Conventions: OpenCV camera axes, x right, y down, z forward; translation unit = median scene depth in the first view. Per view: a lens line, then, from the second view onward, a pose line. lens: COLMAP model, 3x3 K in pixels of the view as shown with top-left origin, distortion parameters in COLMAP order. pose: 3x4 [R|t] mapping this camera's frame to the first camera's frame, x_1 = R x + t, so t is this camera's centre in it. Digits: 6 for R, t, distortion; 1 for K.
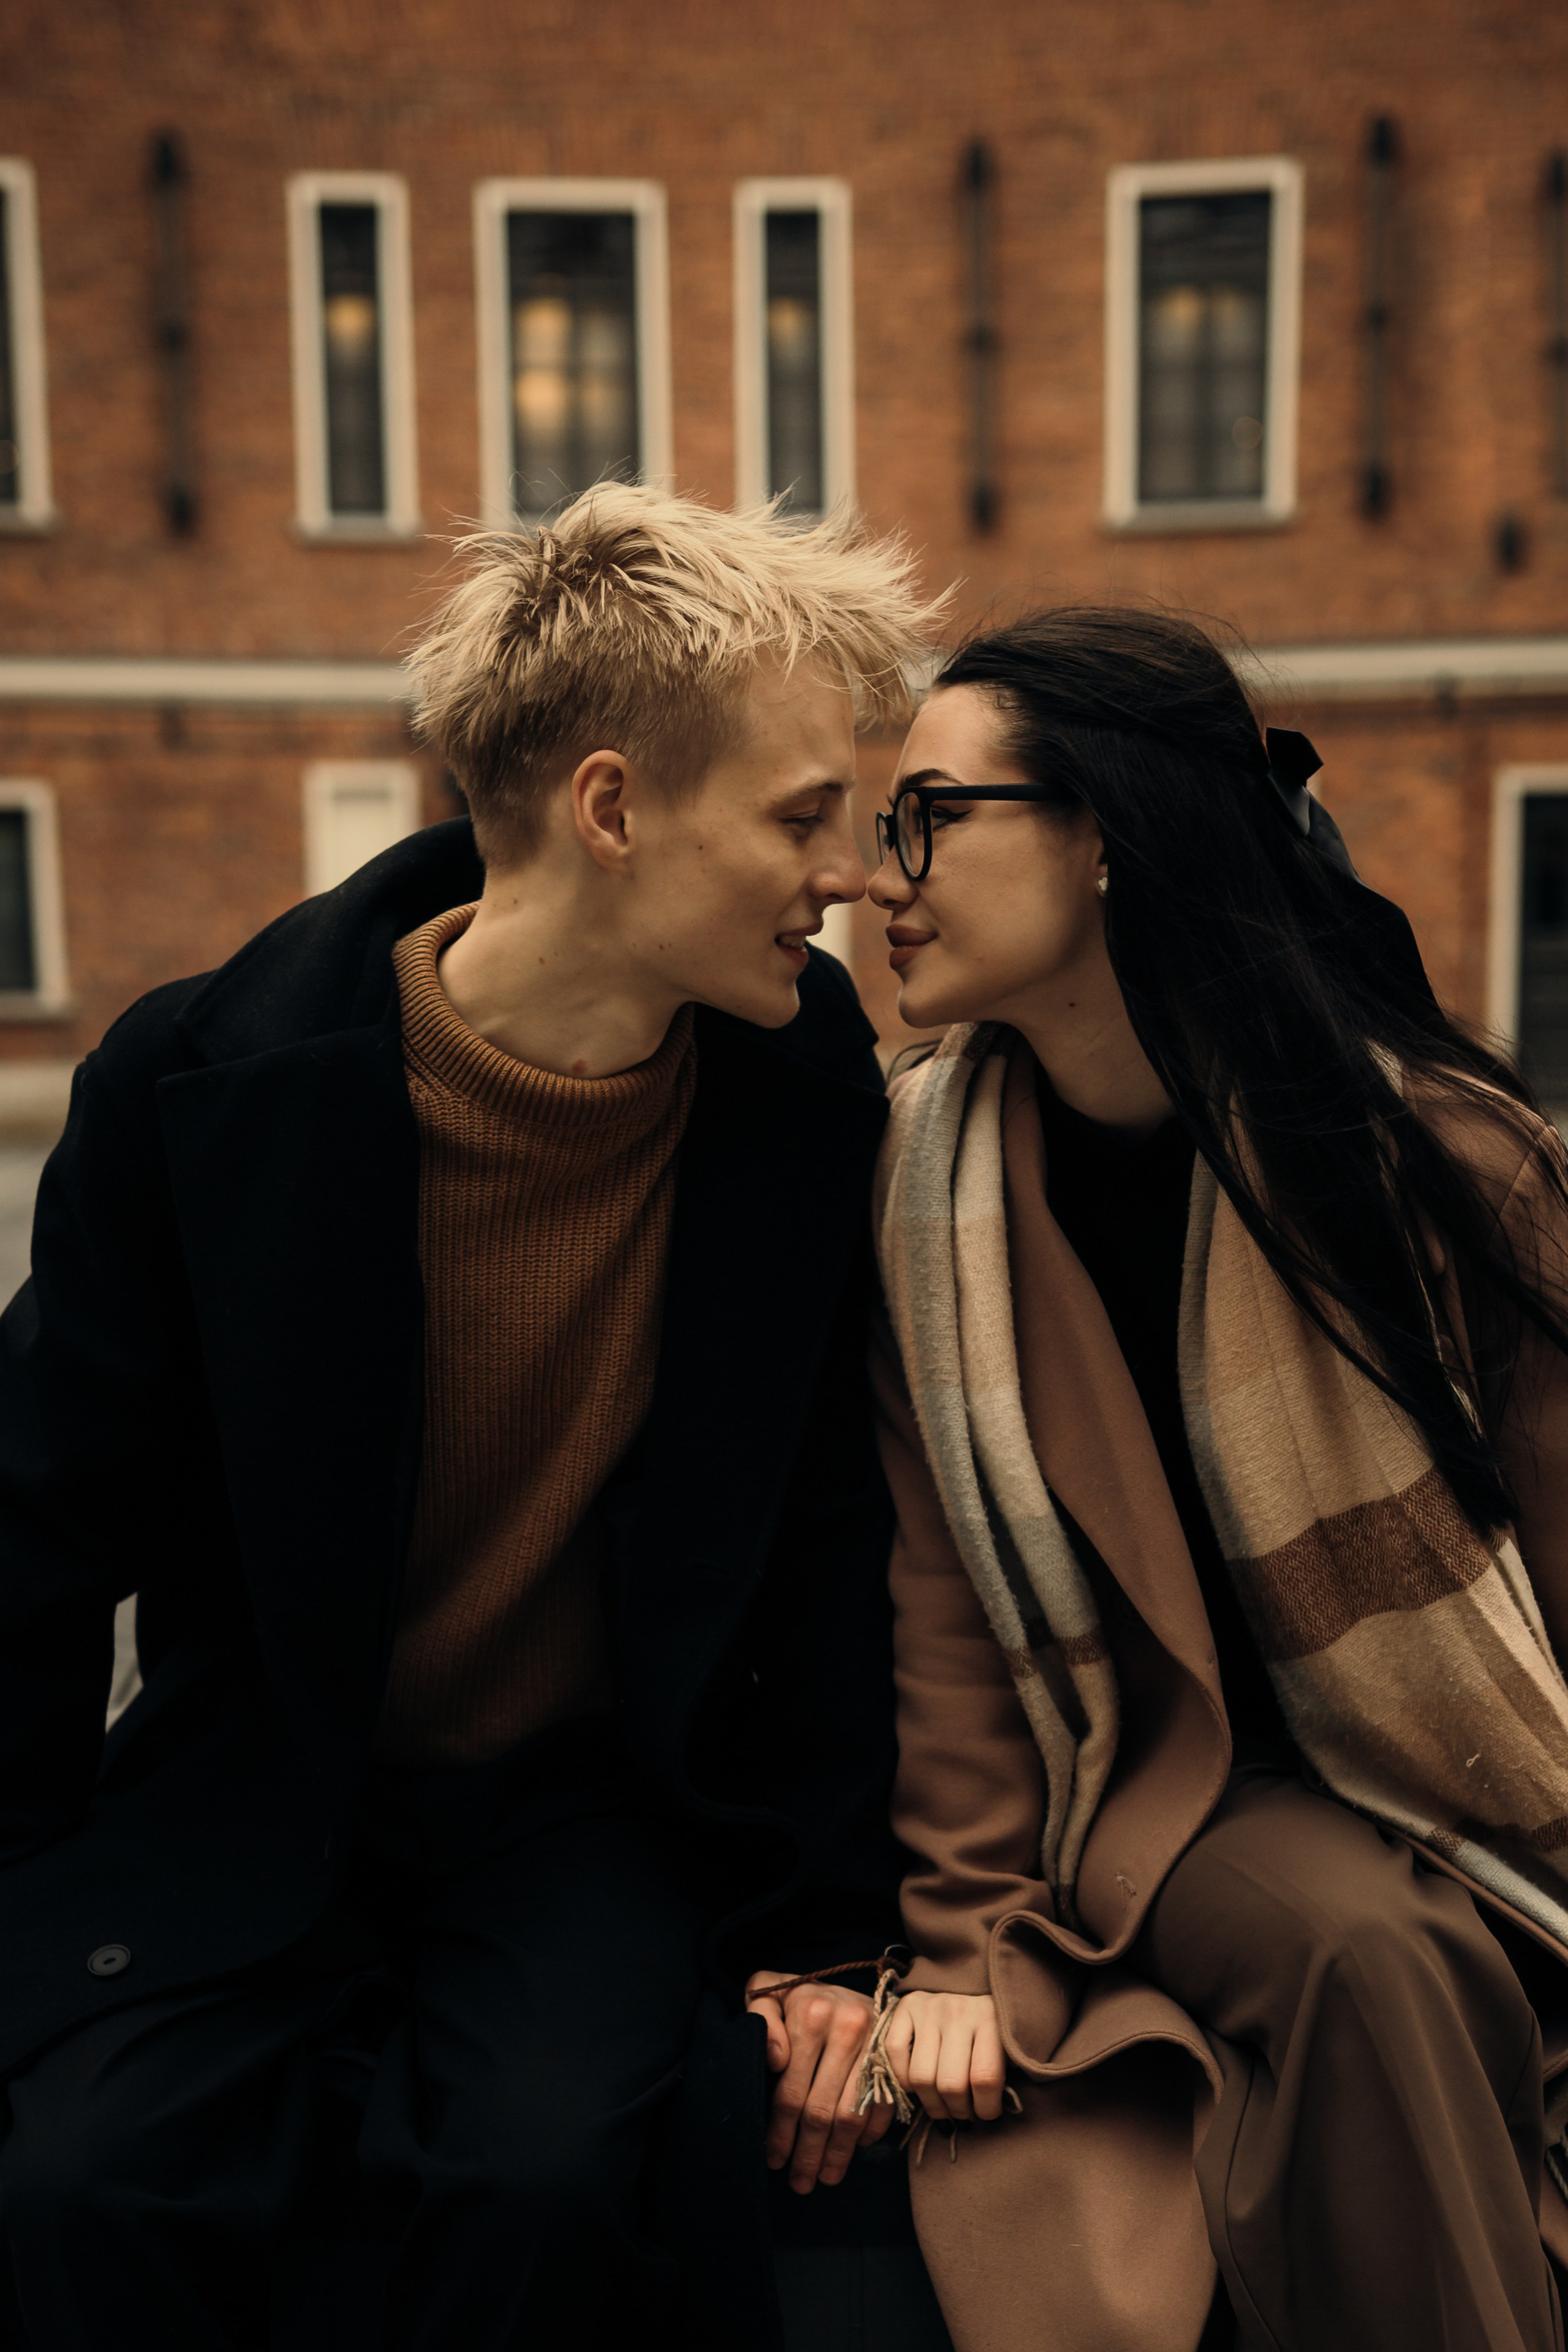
lens RADIAL K [[2267.8, 0, 738.9], [0, 2267.8, 1148.7], [0, 0, 1]] dist [-0.198830, 0.384880]
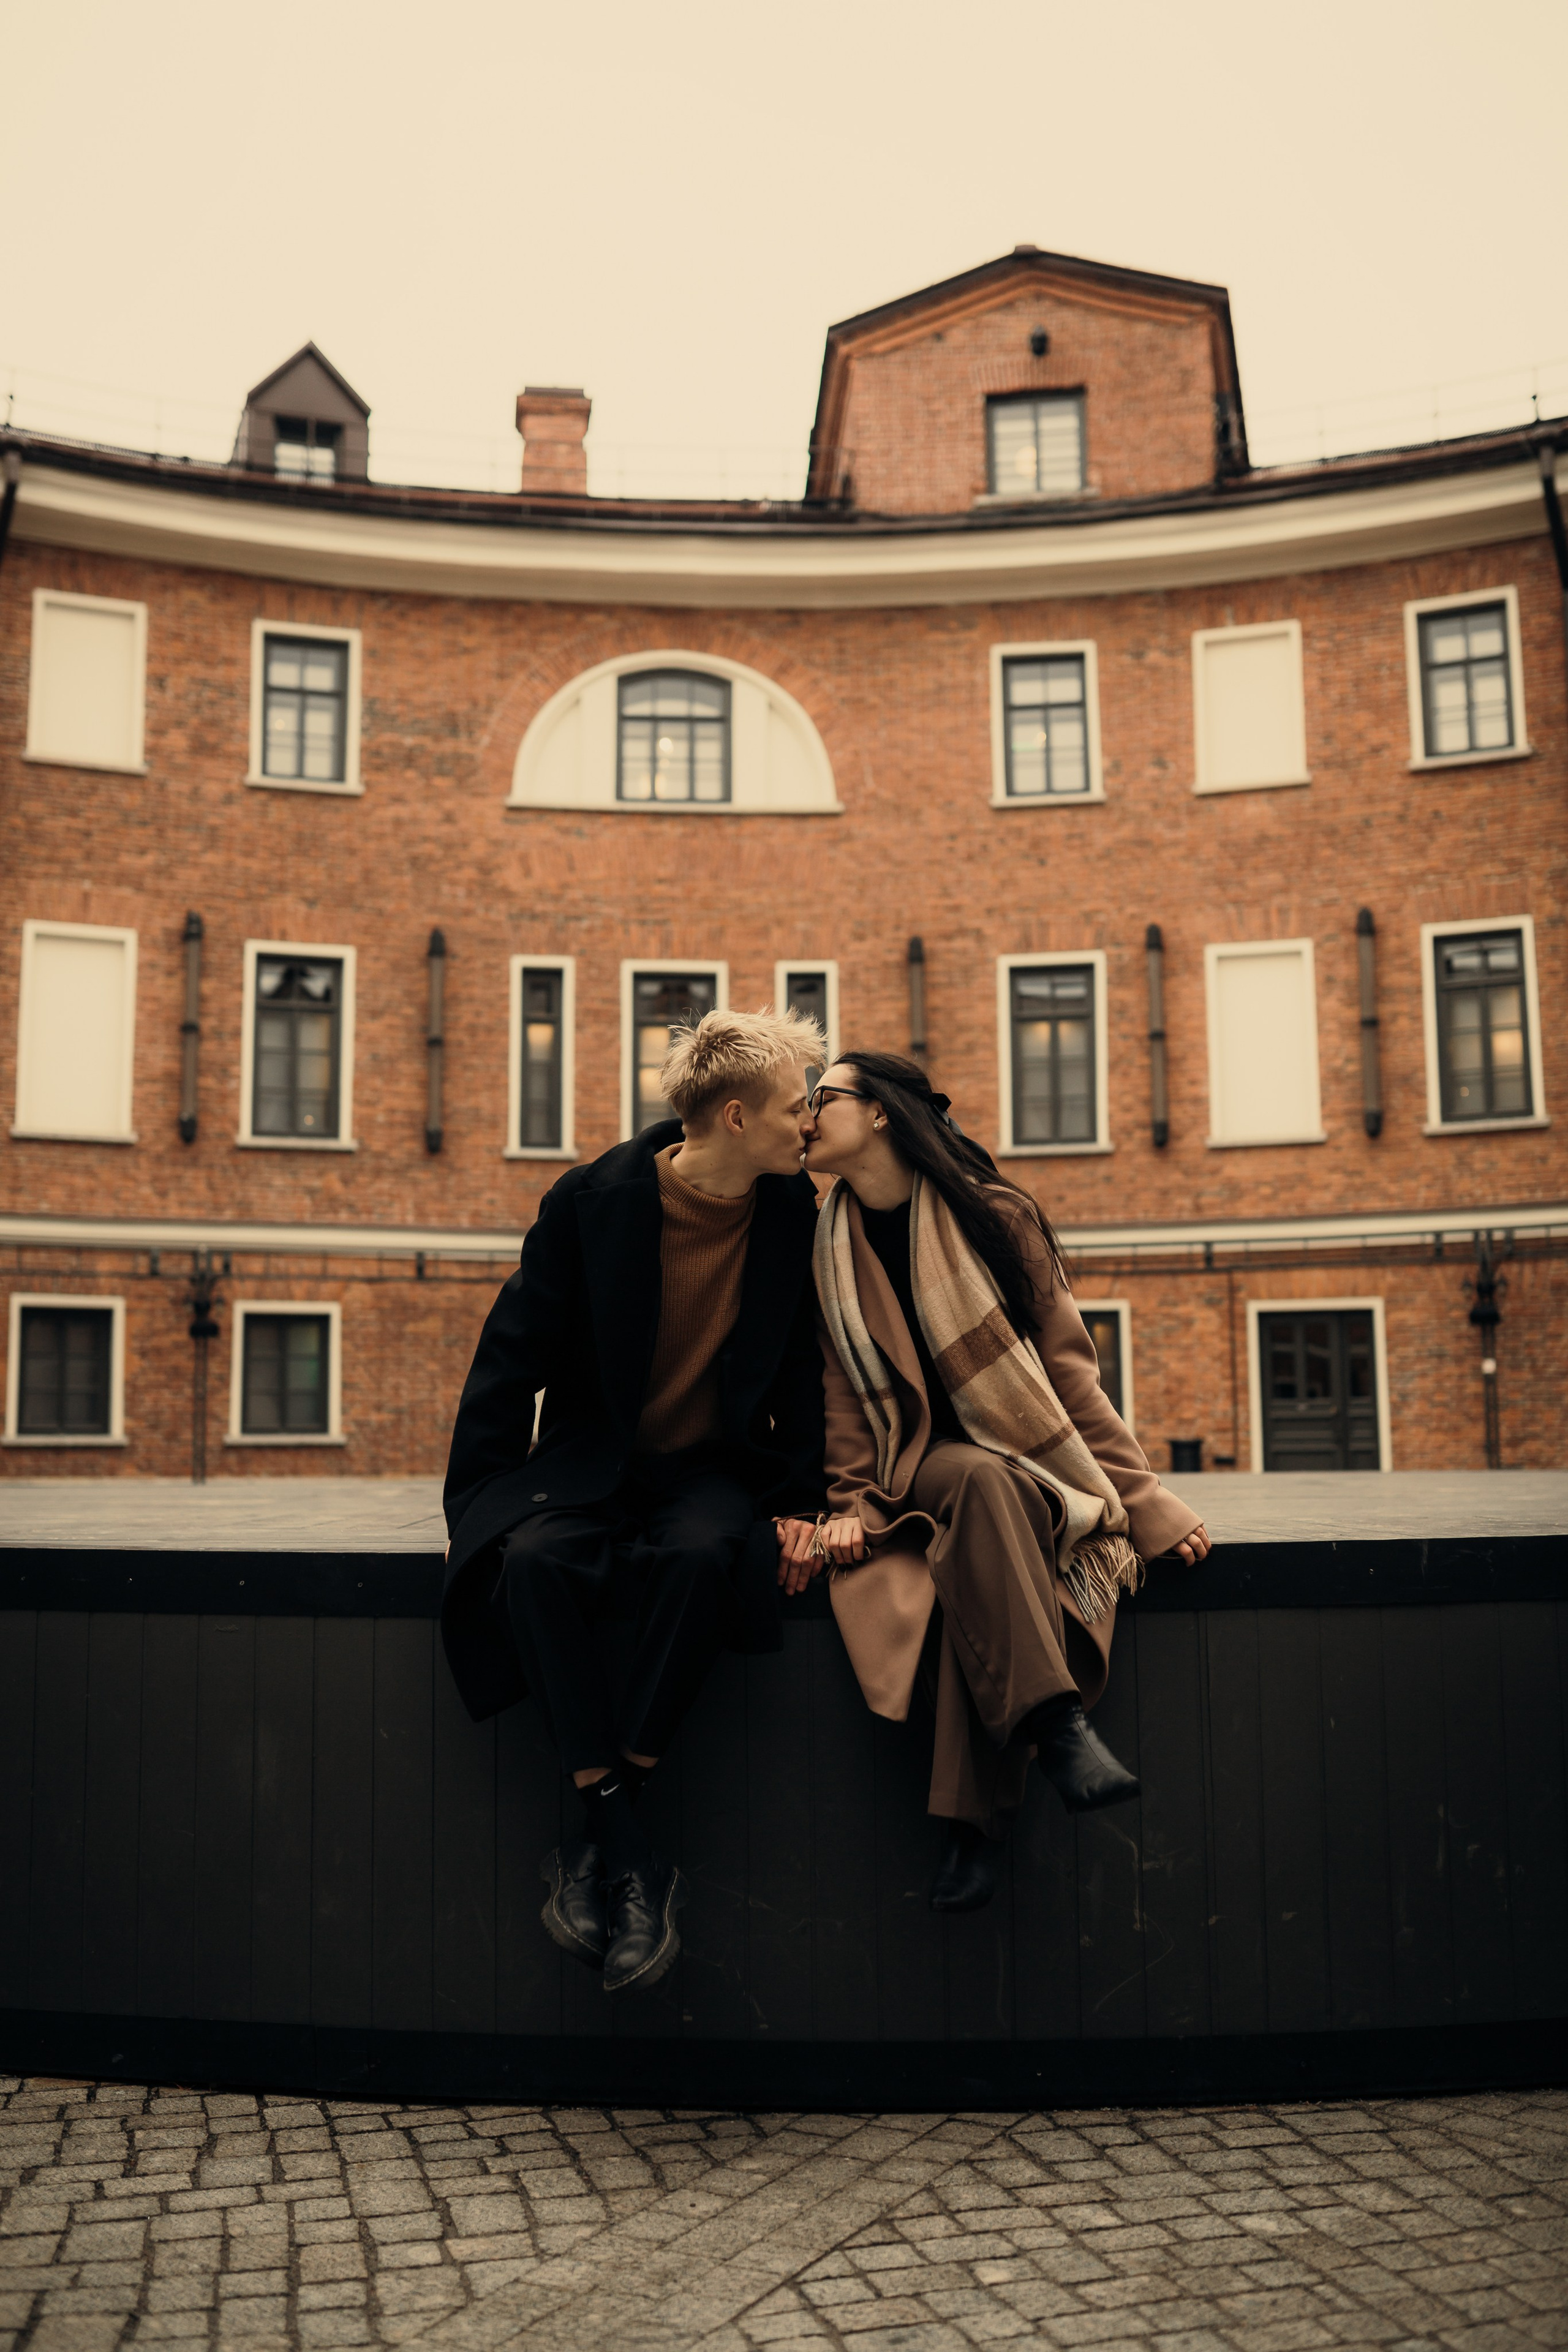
lens RADIAL K [[2267.8, 0, 738.9], [0, 2267.8, 1148.7], [0, 0, 1]] dist [-0.198830, 0.384880]
pose [[0.999847, 0.005862, -0.016487, 0.007849], [-0.011156, 0.939446, -0.342514, 0.896029], [0.013481, 0.342646, 0.939368, -1.767004]]
